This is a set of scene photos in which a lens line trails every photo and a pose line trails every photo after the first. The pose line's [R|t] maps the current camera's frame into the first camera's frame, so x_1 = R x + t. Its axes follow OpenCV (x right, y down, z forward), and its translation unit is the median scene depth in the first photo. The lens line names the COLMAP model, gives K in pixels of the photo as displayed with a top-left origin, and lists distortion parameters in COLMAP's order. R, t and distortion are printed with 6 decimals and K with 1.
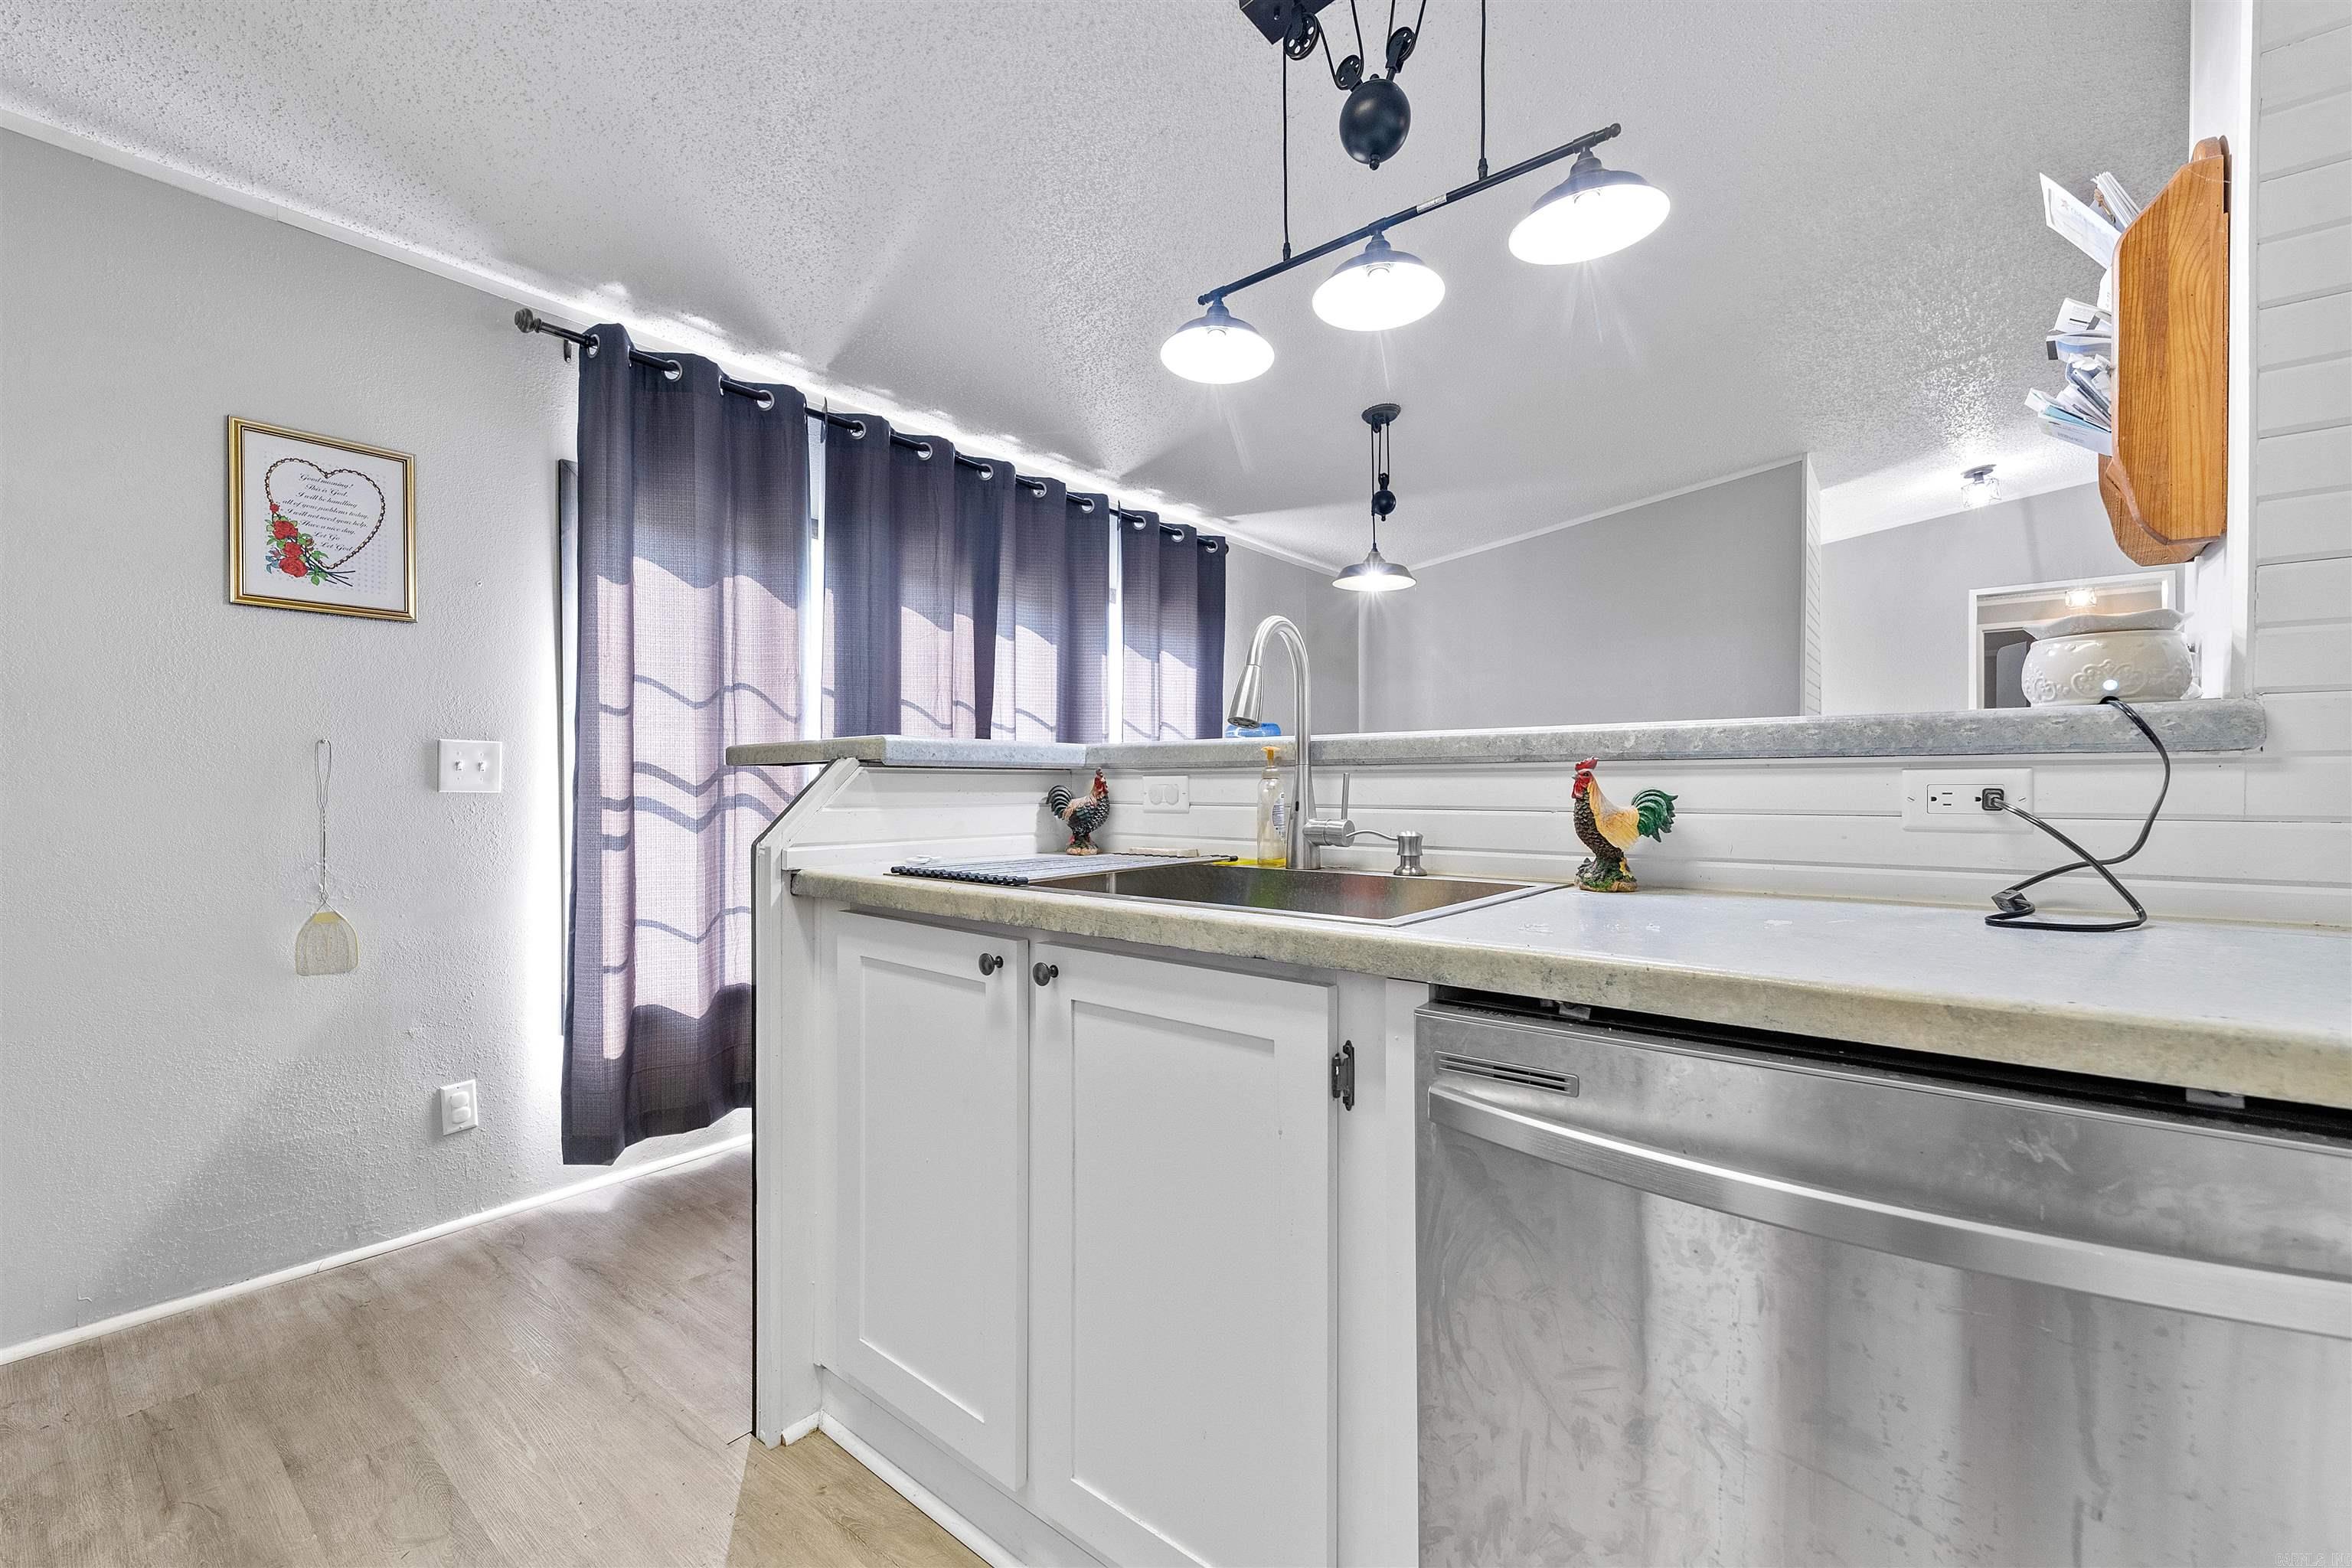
lens RADIAL K [[944.0, 0, 1169.3], [0, 944.0, 788.4], [0, 0, 1]] dist [0.001224, 0.000027]
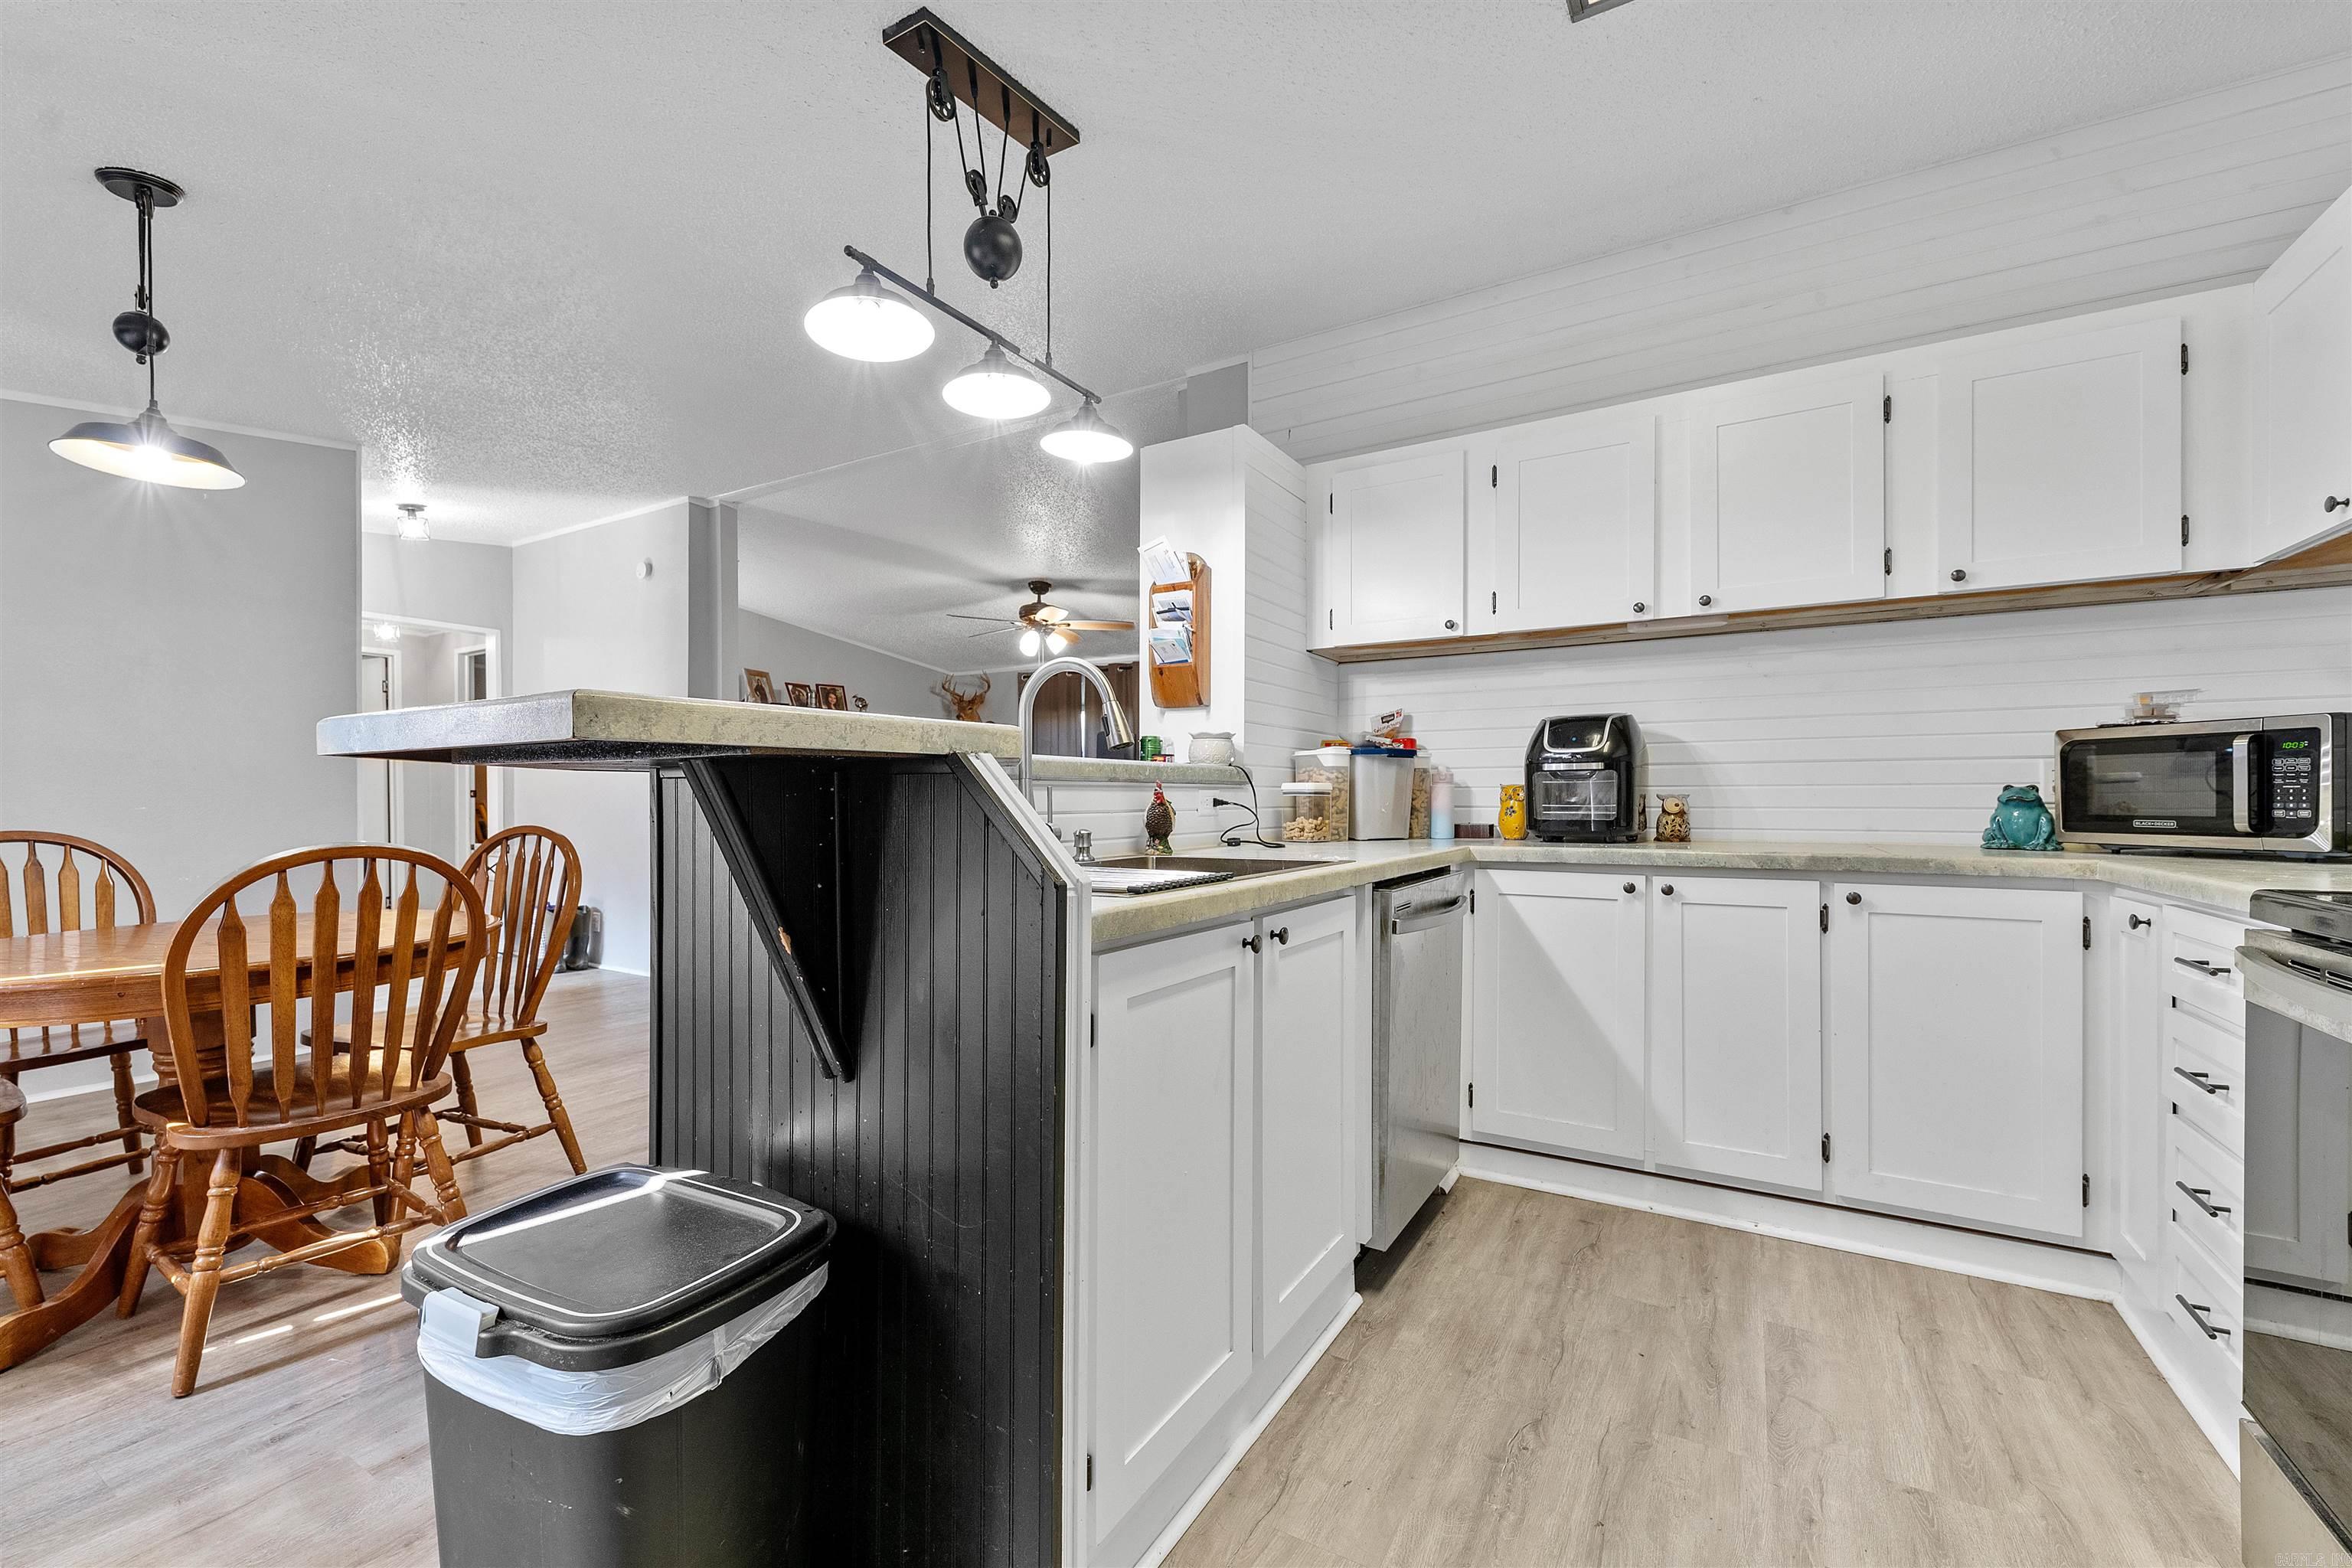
lens RADIAL K [[972.5, 0, 1174.6], [0, 972.5, 789.7], [0, 0, 1]] dist [0.001353, 0.000045]
pose [[-0.149284, 0.009463, 0.988749, -0.945633], [0.010451, 0.999913, -0.007992, 0.000741], [-0.988739, 0.009140, -0.149370, 0.870623]]
